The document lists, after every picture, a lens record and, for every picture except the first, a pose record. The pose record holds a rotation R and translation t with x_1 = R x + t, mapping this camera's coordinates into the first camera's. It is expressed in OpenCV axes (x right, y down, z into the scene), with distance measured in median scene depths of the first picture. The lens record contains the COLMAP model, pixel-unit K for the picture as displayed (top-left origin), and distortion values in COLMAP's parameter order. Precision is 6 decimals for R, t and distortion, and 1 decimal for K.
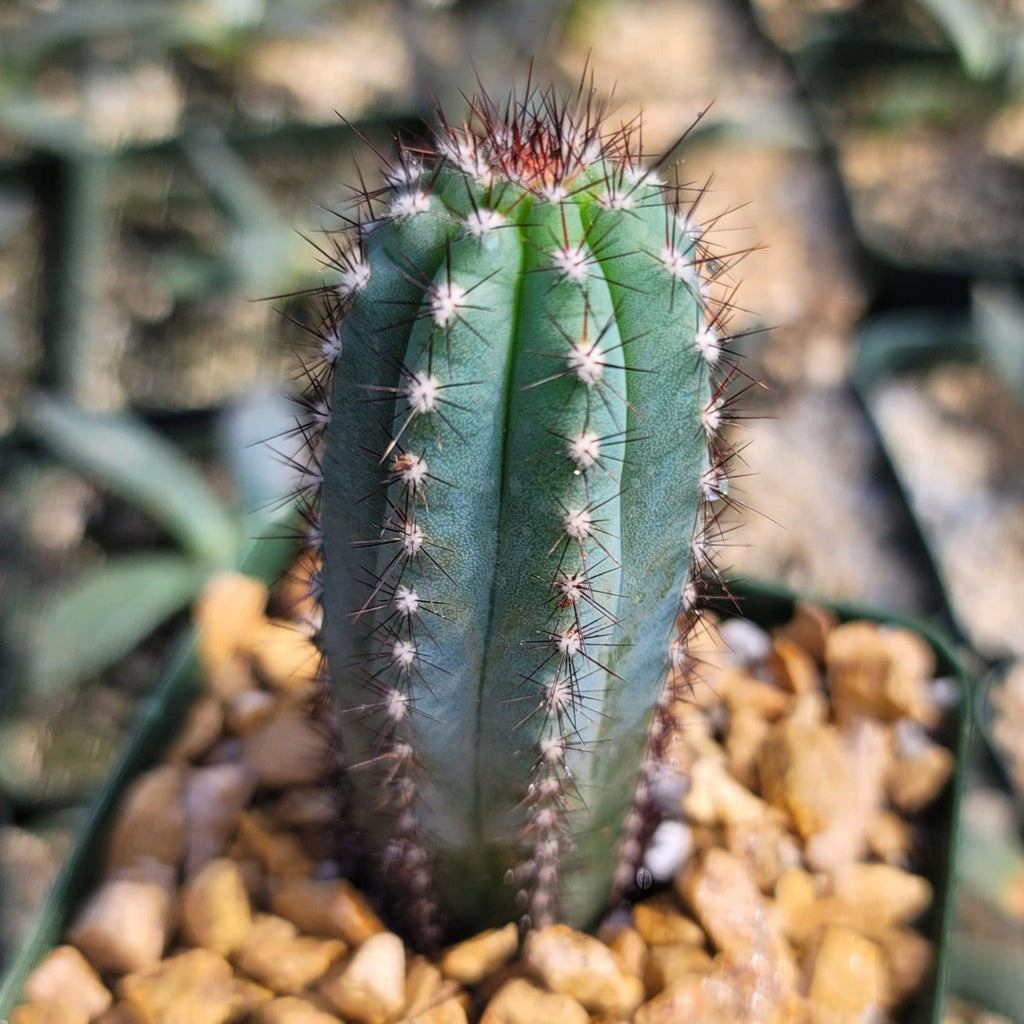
lens RADIAL K [[1436.4, 0, 545.0], [0, 1436.4, 593.1], [0, 0, 1]] dist [-0.116501, 0.082262]
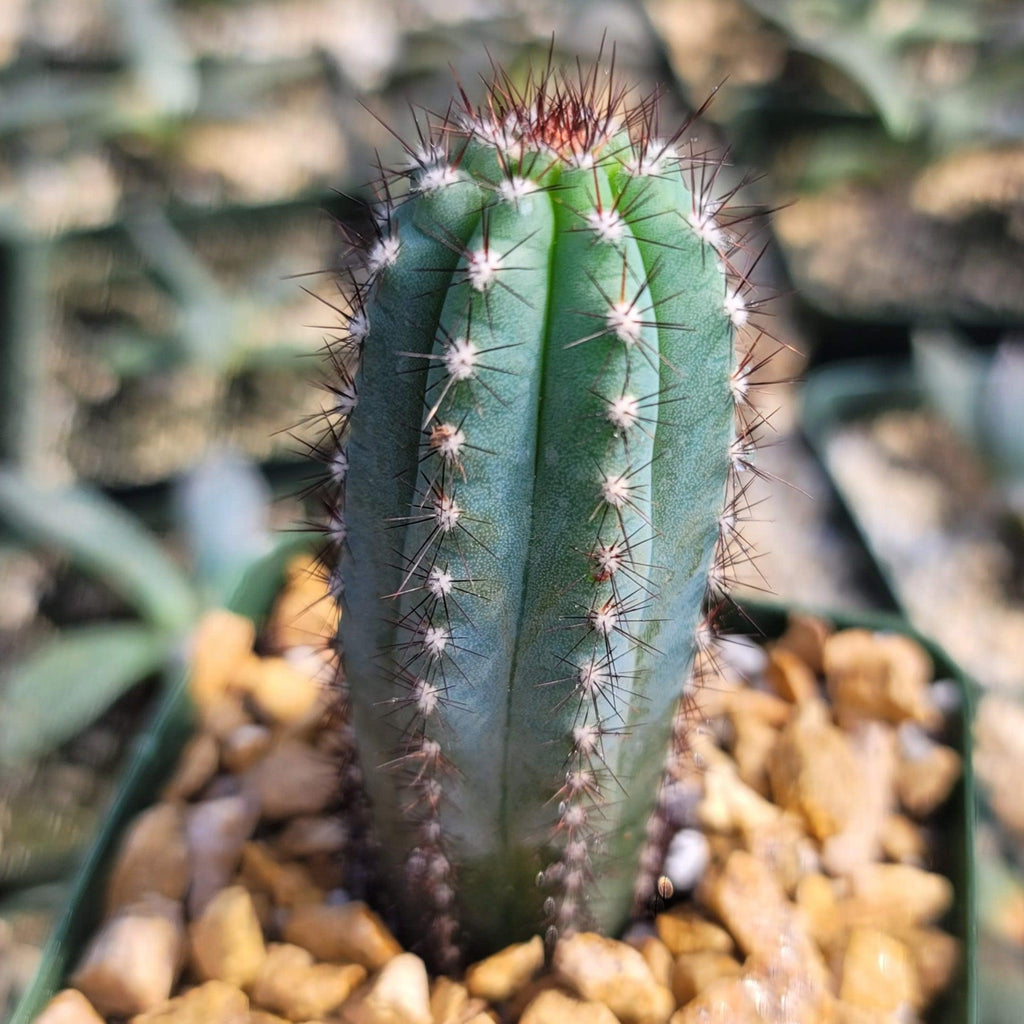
lens RADIAL K [[1437.1, 0, 528.5], [0, 1437.1, 571.4], [0, 0, 1]] dist [-0.107916, 0.031569]
pose [[0.998268, -0.040663, 0.042521, -0.076886], [0.044054, 0.995648, -0.082121, 0.080808], [-0.038996, 0.083852, 0.995715, 0.014295]]
